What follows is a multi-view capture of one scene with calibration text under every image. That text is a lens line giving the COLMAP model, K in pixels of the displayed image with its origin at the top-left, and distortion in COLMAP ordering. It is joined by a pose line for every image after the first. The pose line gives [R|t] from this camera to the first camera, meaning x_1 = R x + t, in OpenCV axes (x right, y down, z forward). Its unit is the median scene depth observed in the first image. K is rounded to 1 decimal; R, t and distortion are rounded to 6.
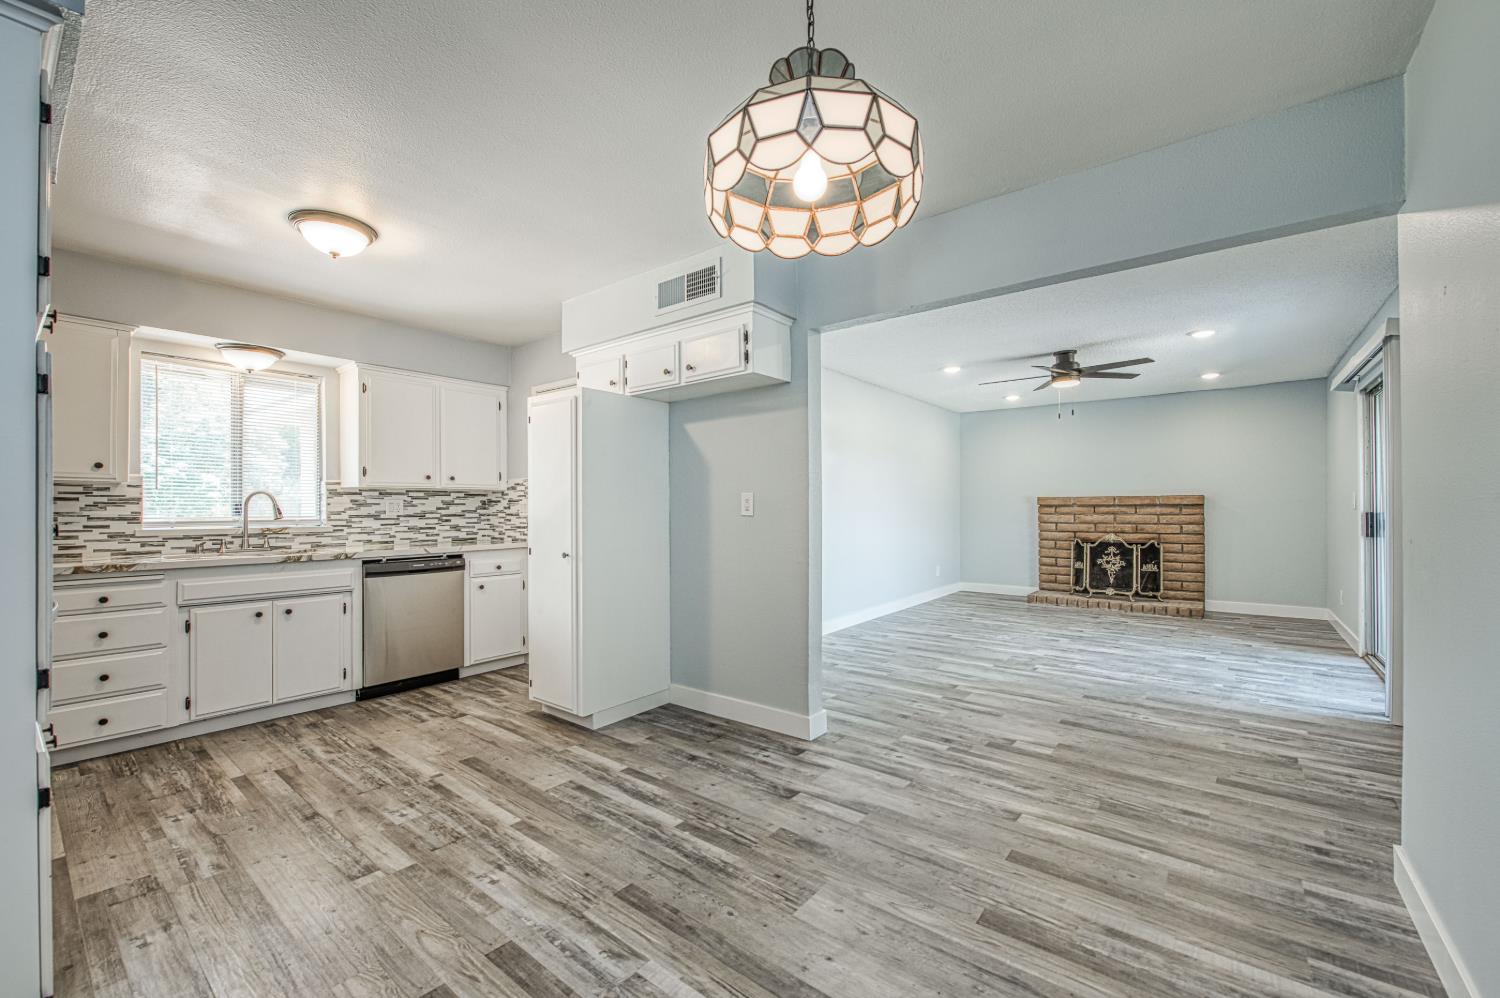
lens RADIAL K [[603.8, 0, 748.8], [0, 603.8, 504.7], [0, 0, 1]] dist [-0.000441, -0.000483]
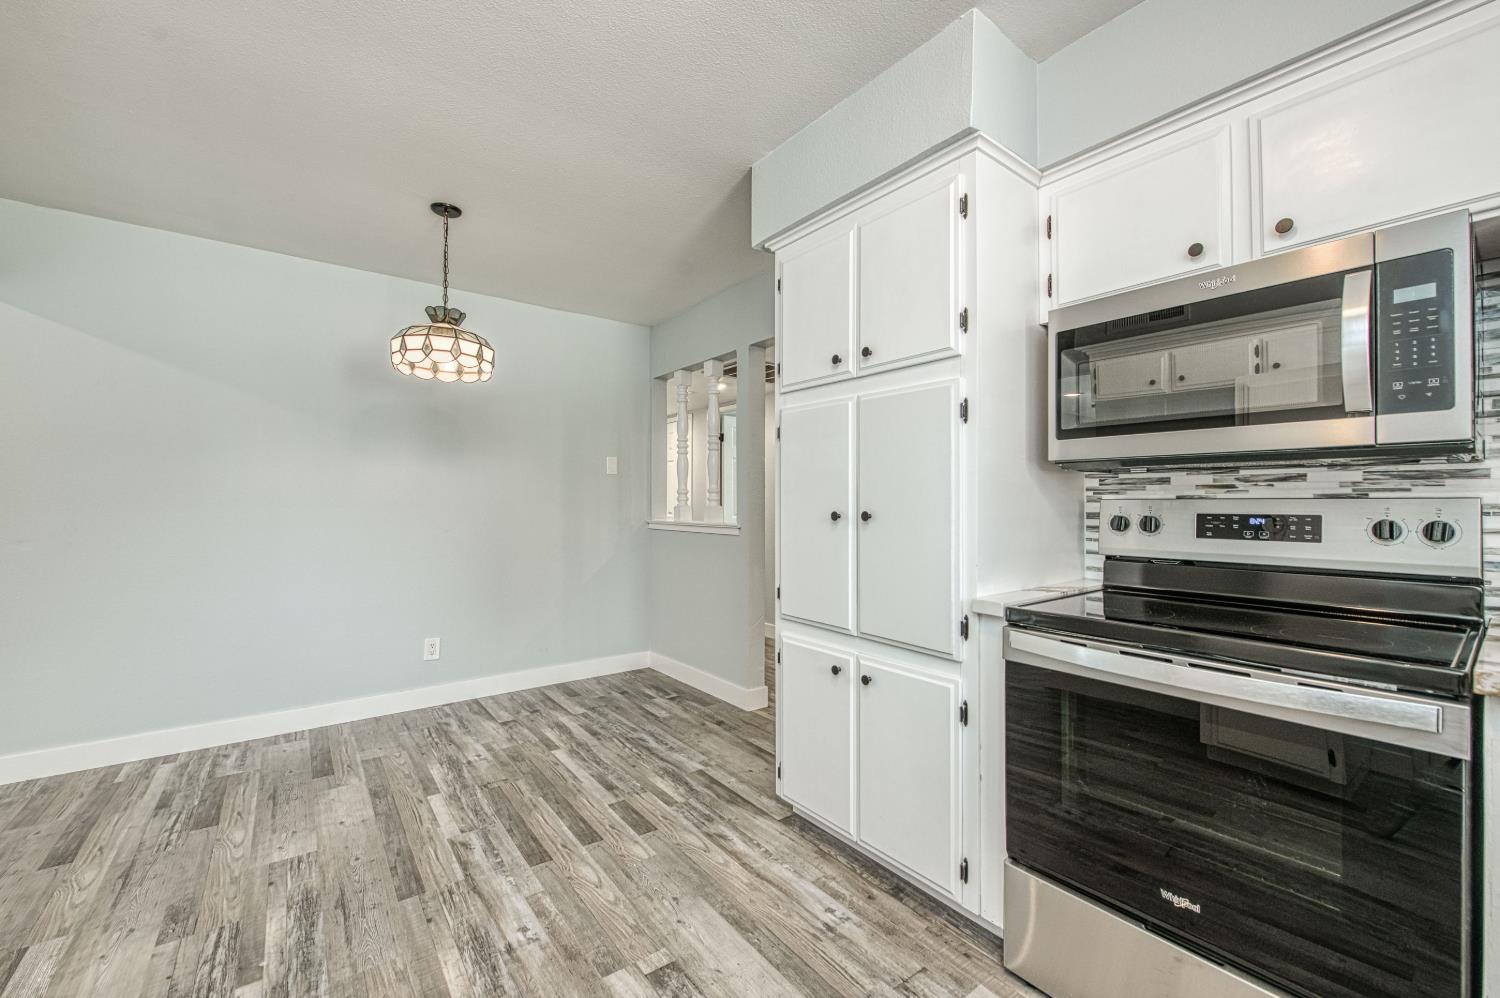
lens RADIAL K [[636.7, 0, 724.7], [0, 636.7, 498.0], [0, 0, 1]] dist [0.001431, -0.001048]
pose [[-0.953995, 0.011011, 0.299620, -0.553945], [0.007848, 0.999900, -0.011757, 0.004379], [-0.299719, -0.008865, -0.953986, 1.011298]]
